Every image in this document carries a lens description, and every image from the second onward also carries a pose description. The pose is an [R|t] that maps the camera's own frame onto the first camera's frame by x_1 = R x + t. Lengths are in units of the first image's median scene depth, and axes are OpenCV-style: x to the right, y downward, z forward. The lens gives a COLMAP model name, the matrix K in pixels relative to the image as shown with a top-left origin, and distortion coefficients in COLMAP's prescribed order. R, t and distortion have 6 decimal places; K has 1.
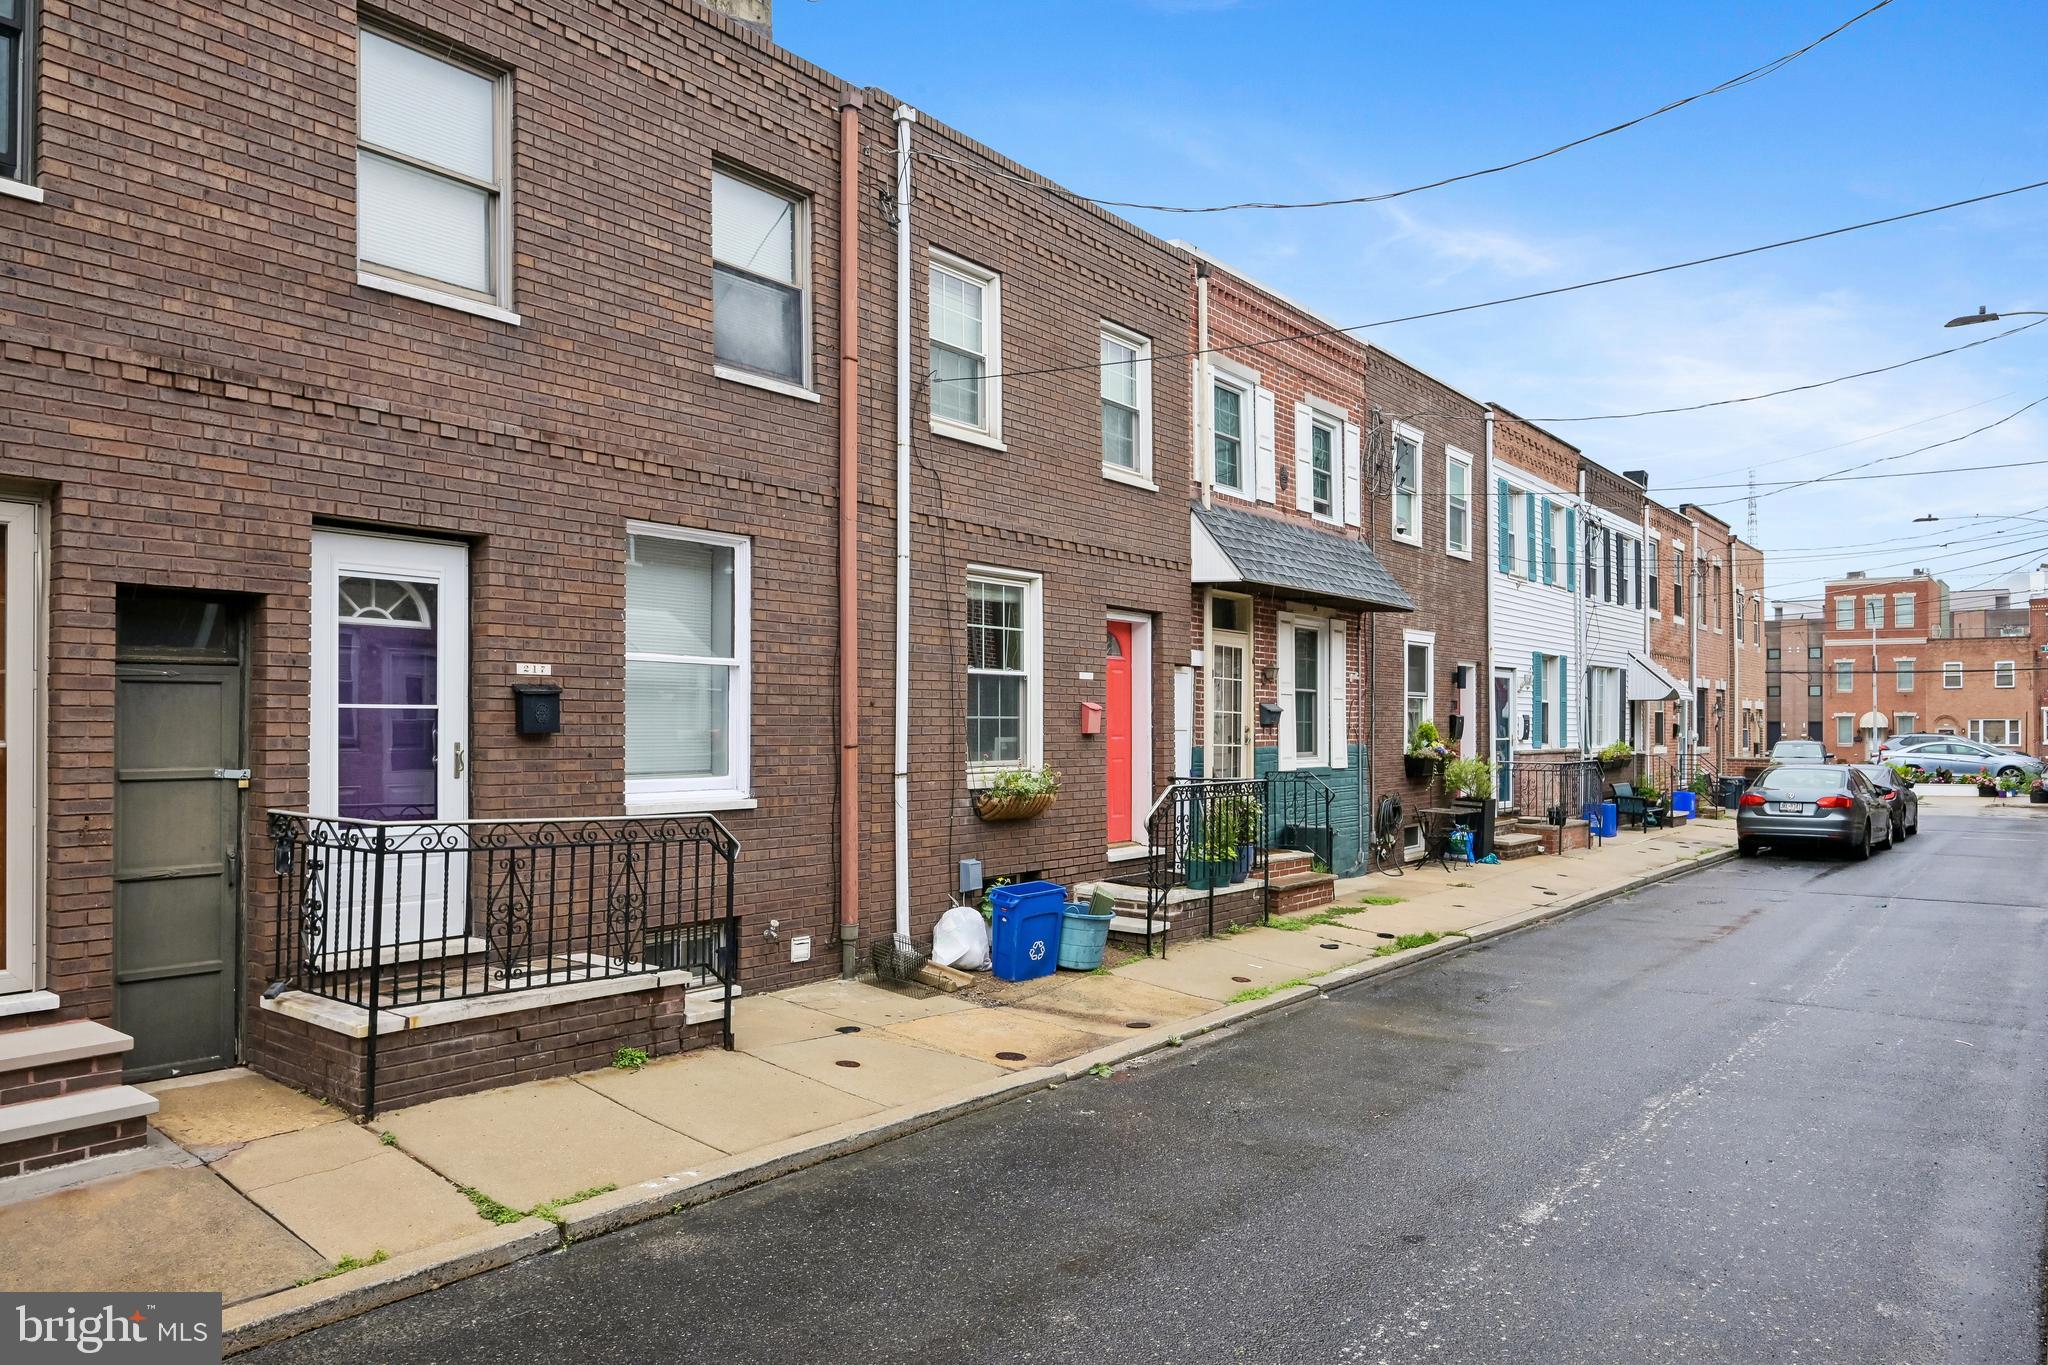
lens RADIAL K [[1325.9, 0, 970.4], [0, 1325.9, 692.6], [0, 0, 1]] dist [-0.008508, 0.002297]
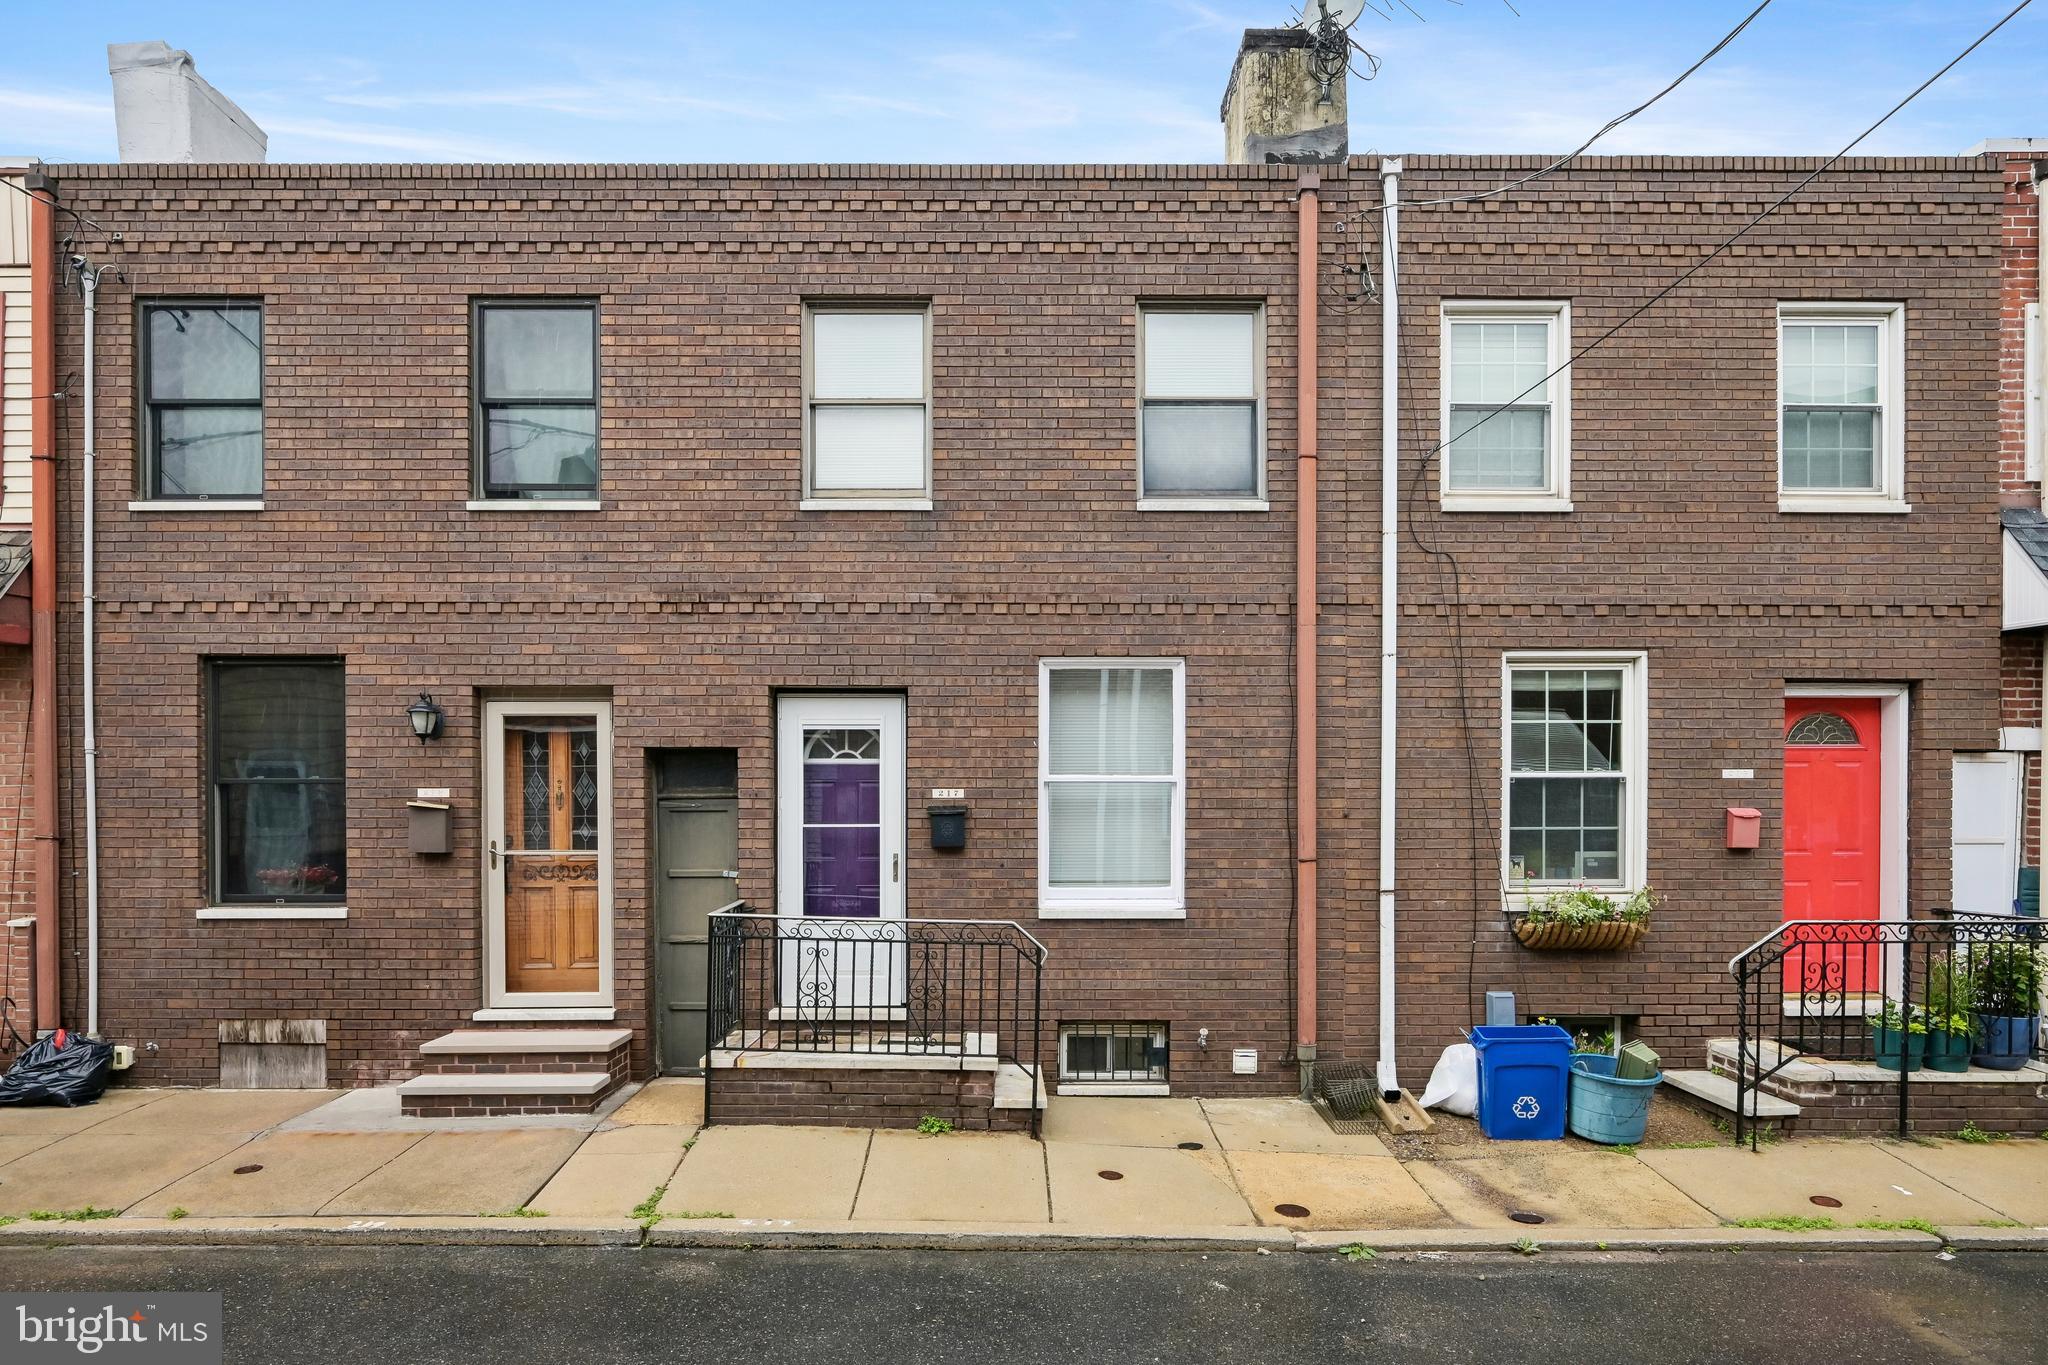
lens RADIAL K [[1180.4, 0, 1010.8], [0, 1180.4, 824.3], [0, 0, 1]] dist [-0.002800, 0.000092]
pose [[0.643706, -0.003081, -0.765266, 0.519490], [0.021943, 0.999655, 0.014433, -0.003516], [0.764958, -0.026083, 0.643552, 0.343510]]
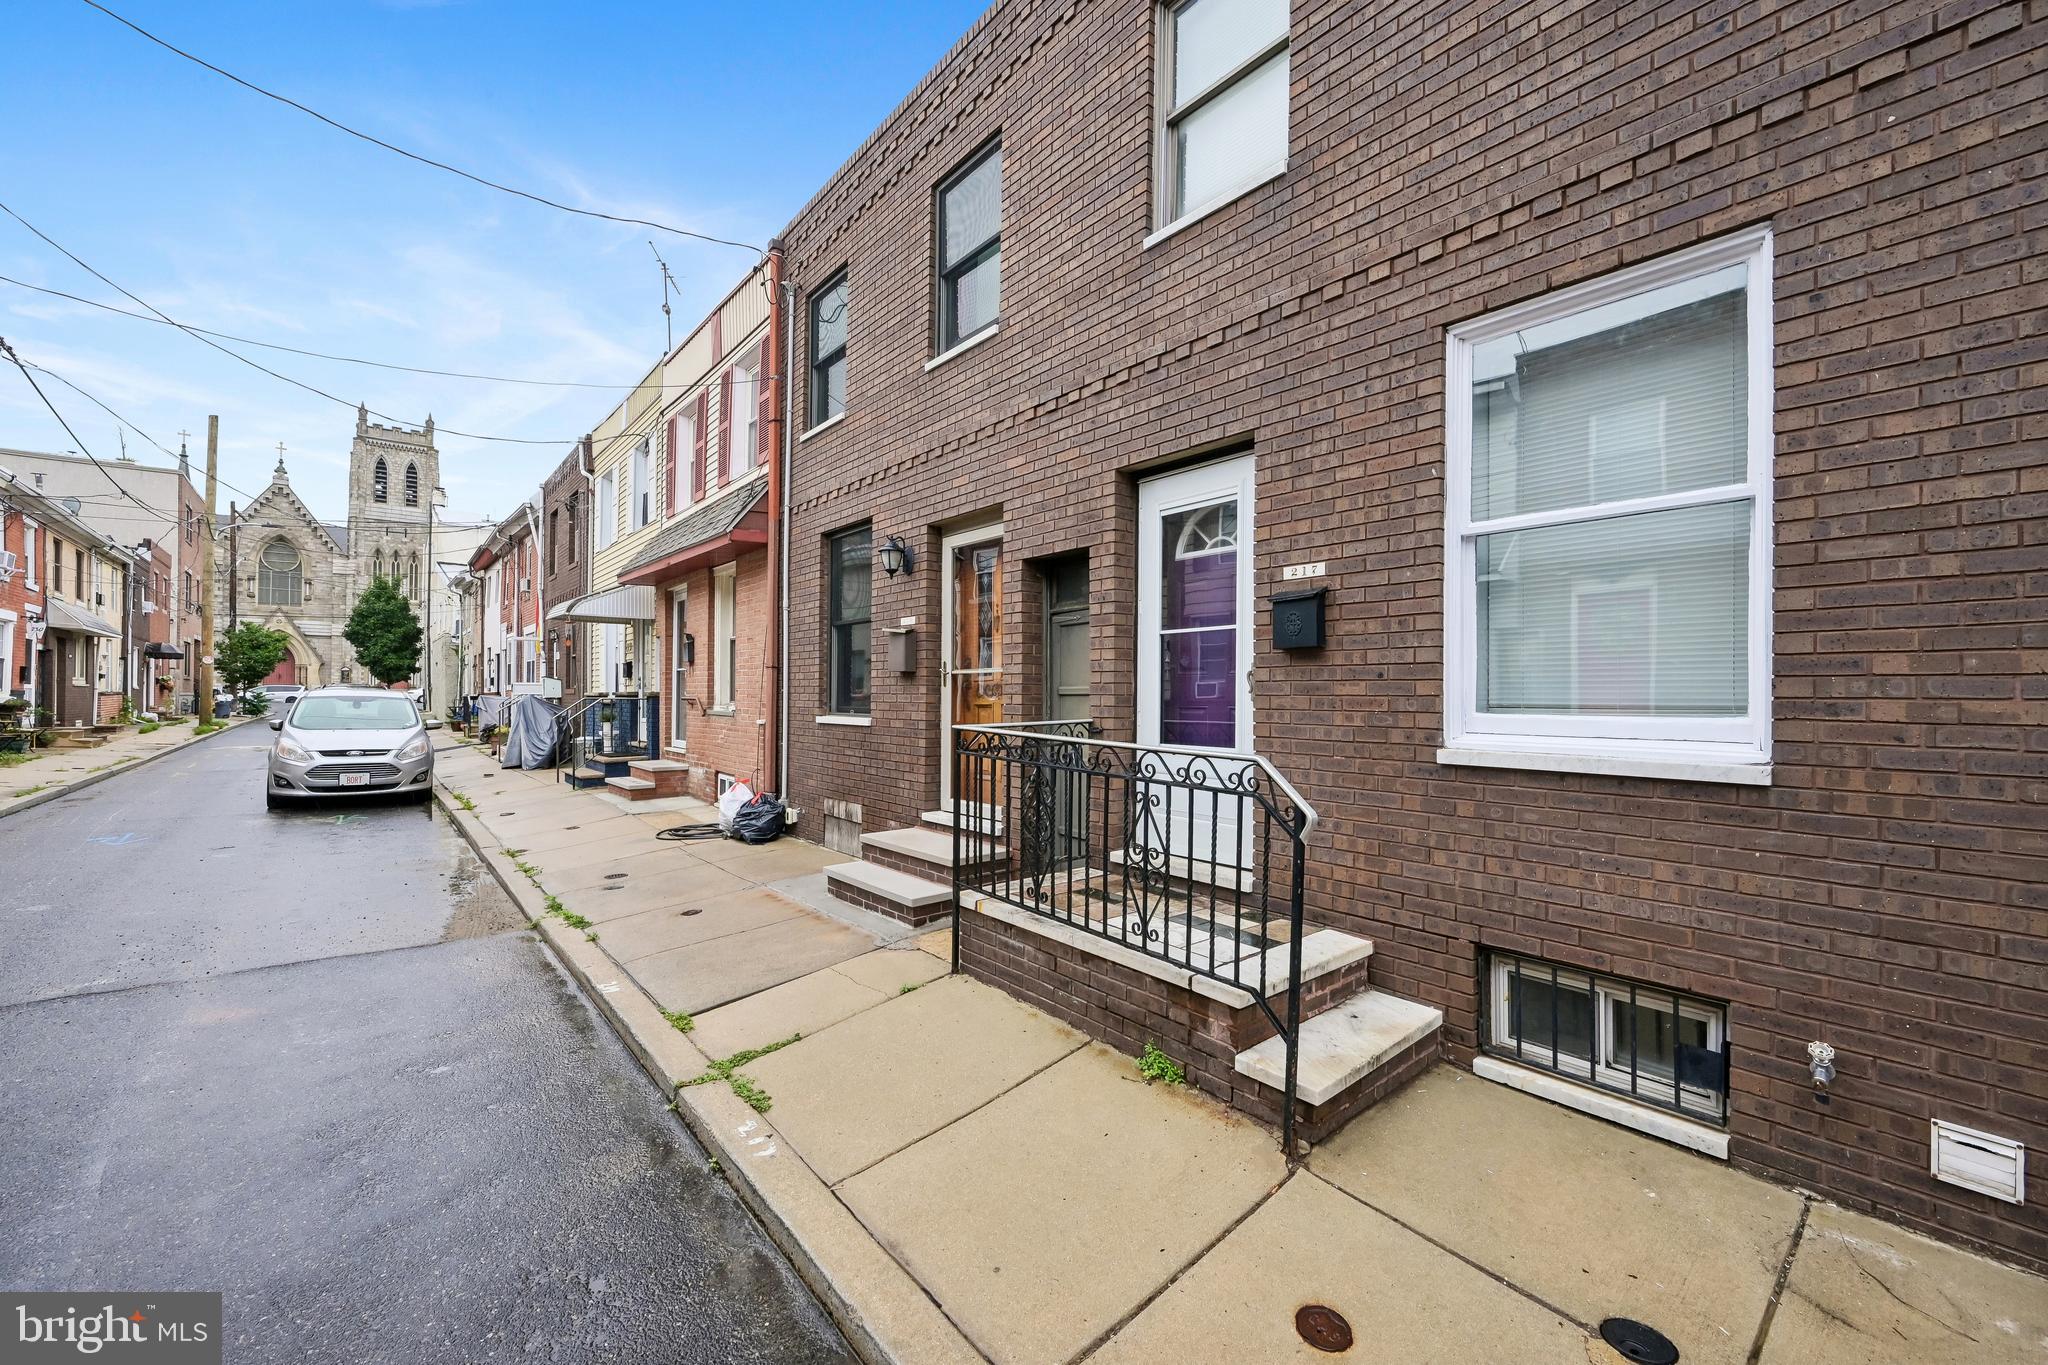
lens RADIAL K [[814.2, 0, 1023.4], [0, 814.2, 682.8], [0, 0, 1]] dist [0.001357, -0.000097]
pose [[-0.176920, -0.015946, -0.984096, 0.195379], [0.021732, 0.999562, -0.020104, 0.057146], [0.983985, -0.024943, -0.176496, 0.897242]]
